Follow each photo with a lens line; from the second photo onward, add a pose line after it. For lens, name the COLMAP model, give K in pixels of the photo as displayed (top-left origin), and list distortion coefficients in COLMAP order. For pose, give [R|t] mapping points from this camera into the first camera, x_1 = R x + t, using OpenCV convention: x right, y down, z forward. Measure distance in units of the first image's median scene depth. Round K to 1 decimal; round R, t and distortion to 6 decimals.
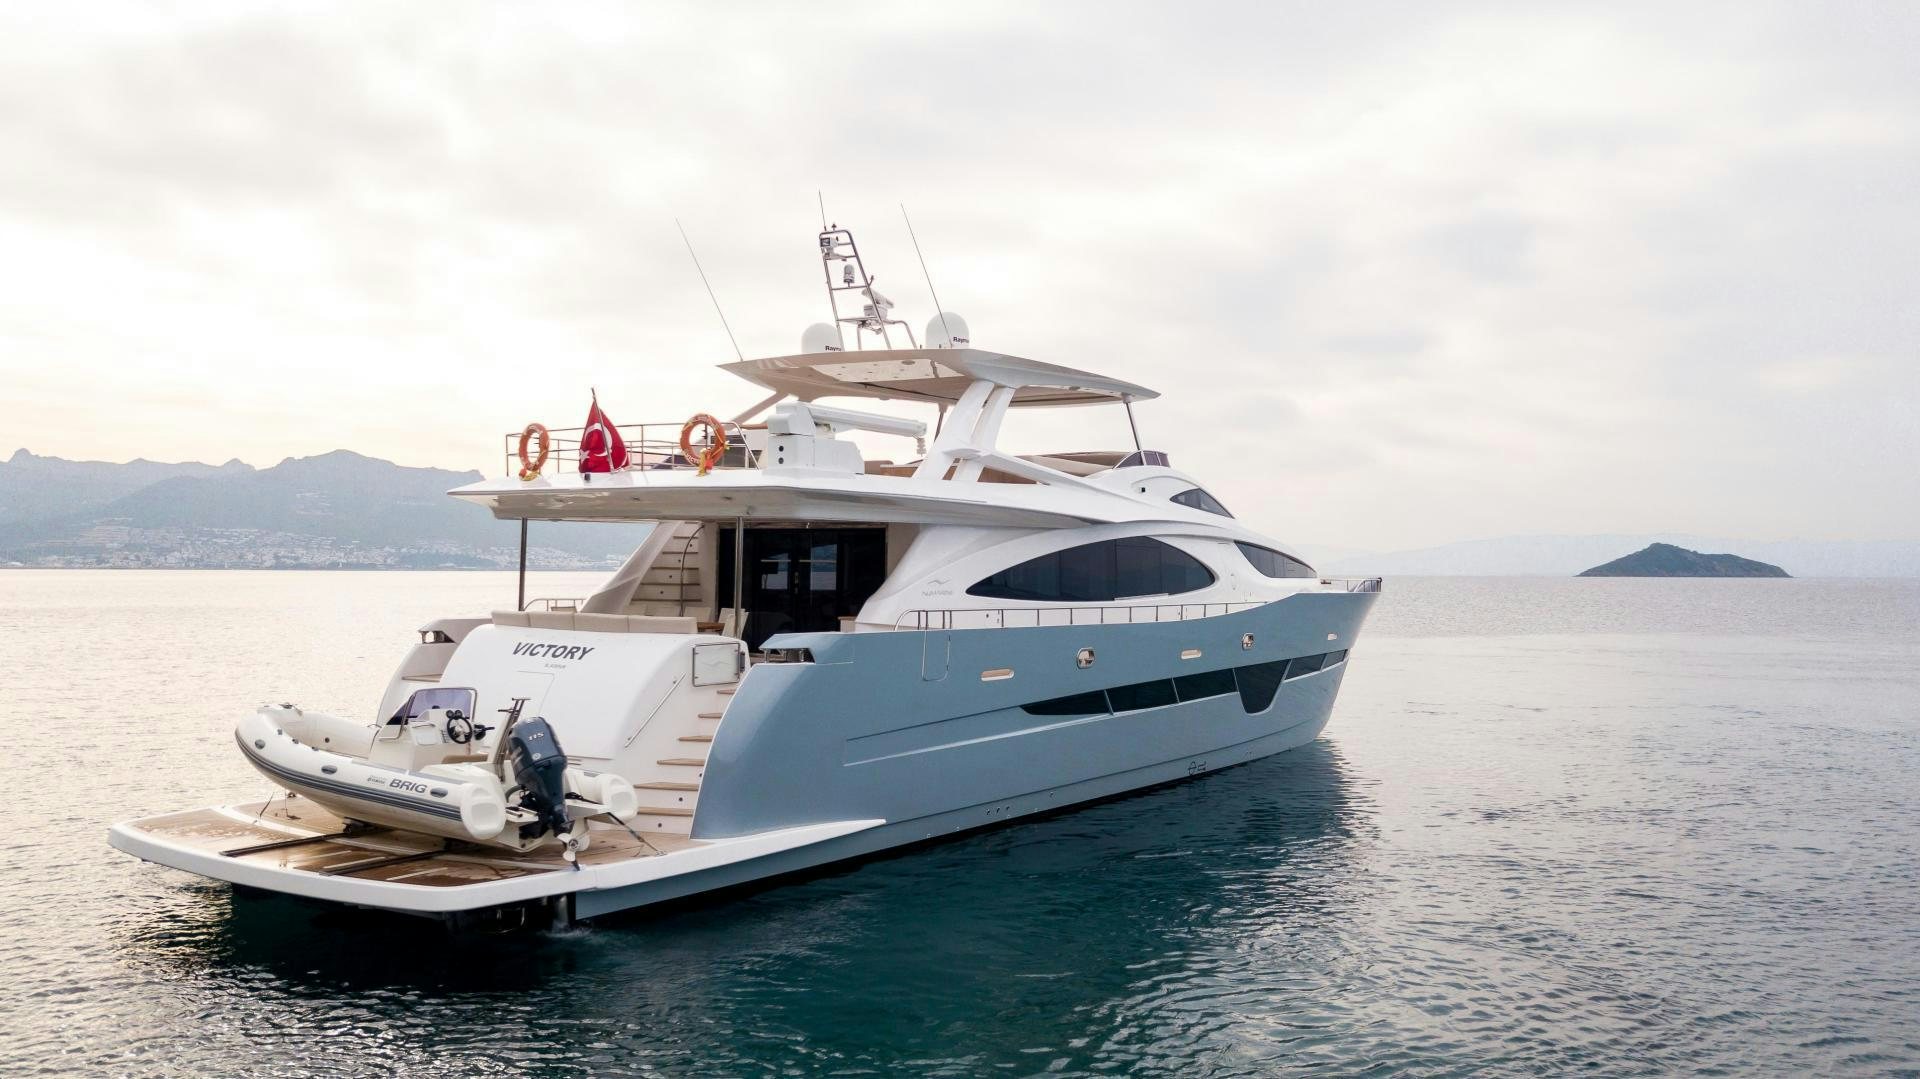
lens RADIAL K [[1581.0, 0, 967.1], [0, 1581.0, 538.4], [0, 0, 1]] dist [0.013915, -0.039611]
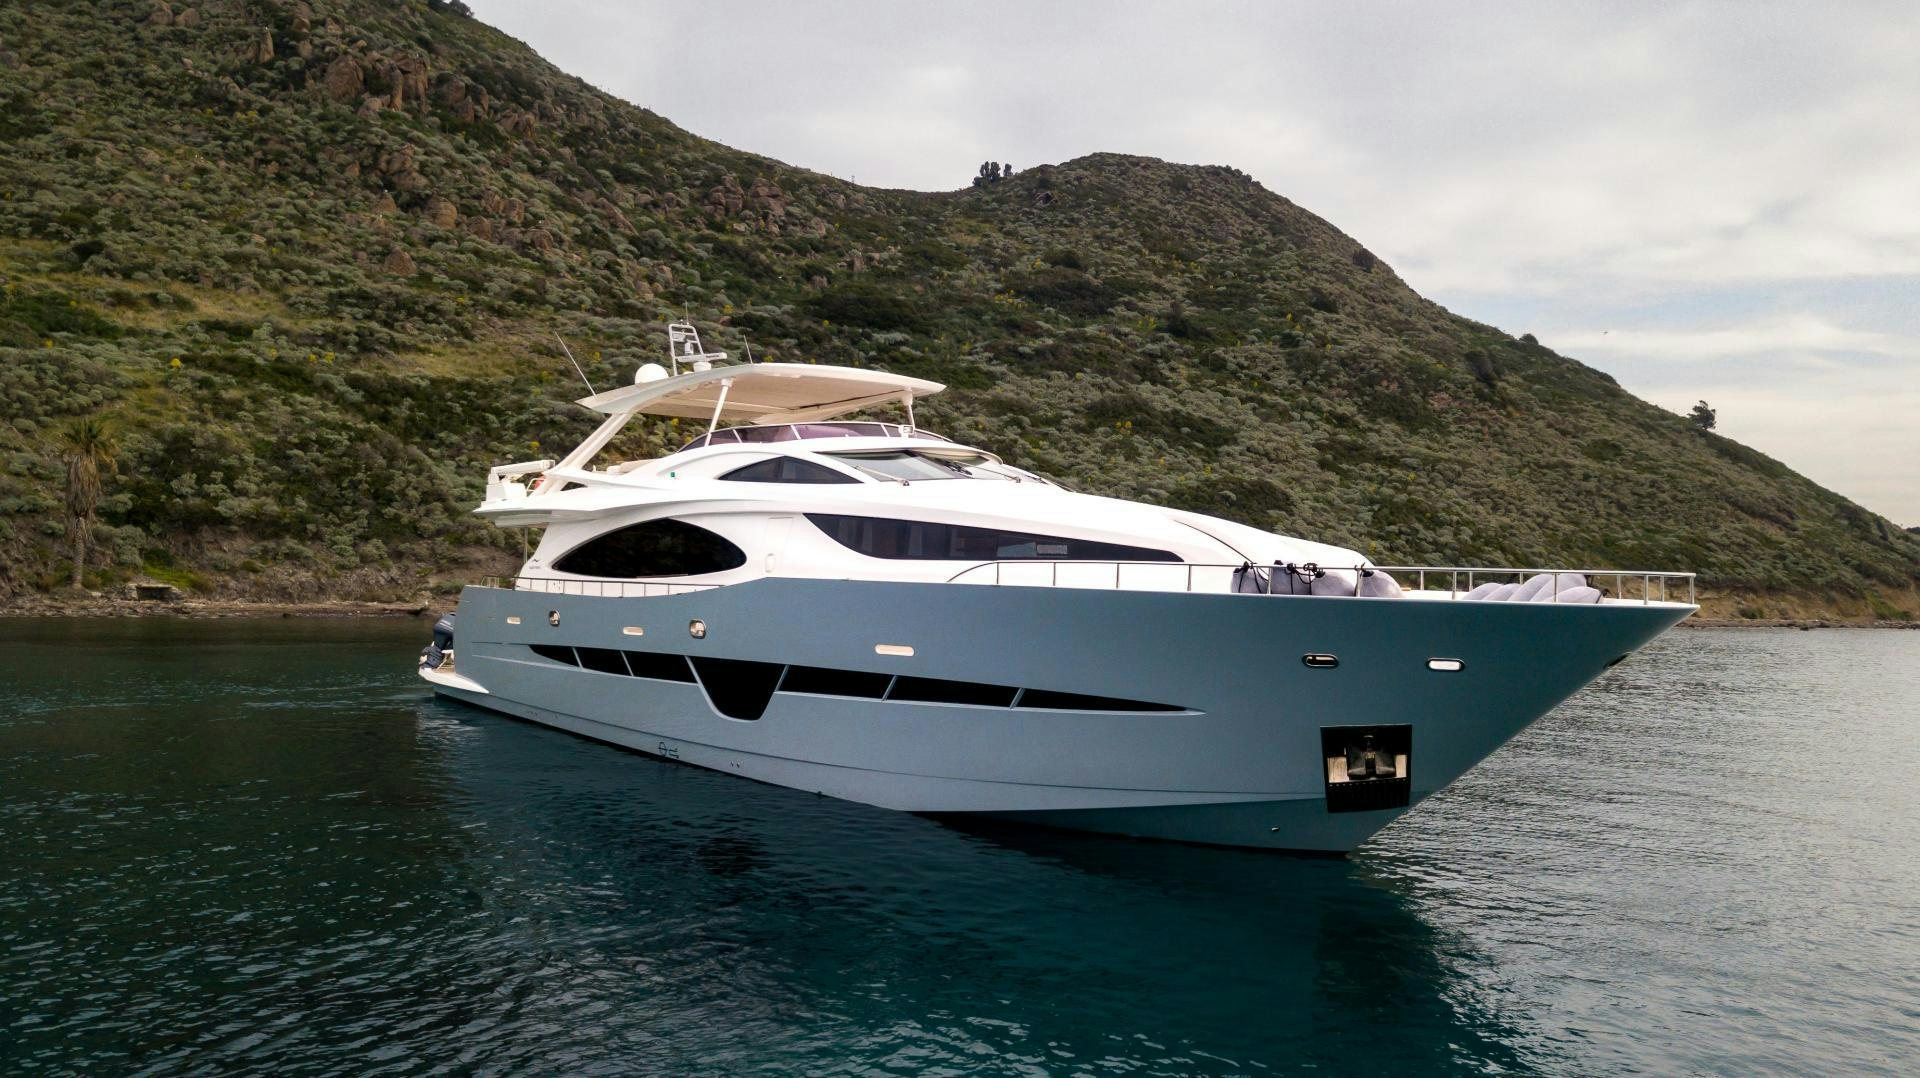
lens RADIAL K [[1525.2, 0, 994.2], [0, 1525.2, 526.2], [0, 0, 1]] dist [-0.009800, -0.000932]
pose [[-0.338348, -0.047488, -0.939822, 0.888393], [-0.005266, 0.998806, -0.048573, 0.046587], [0.941006, -0.011485, -0.338194, 1.383684]]
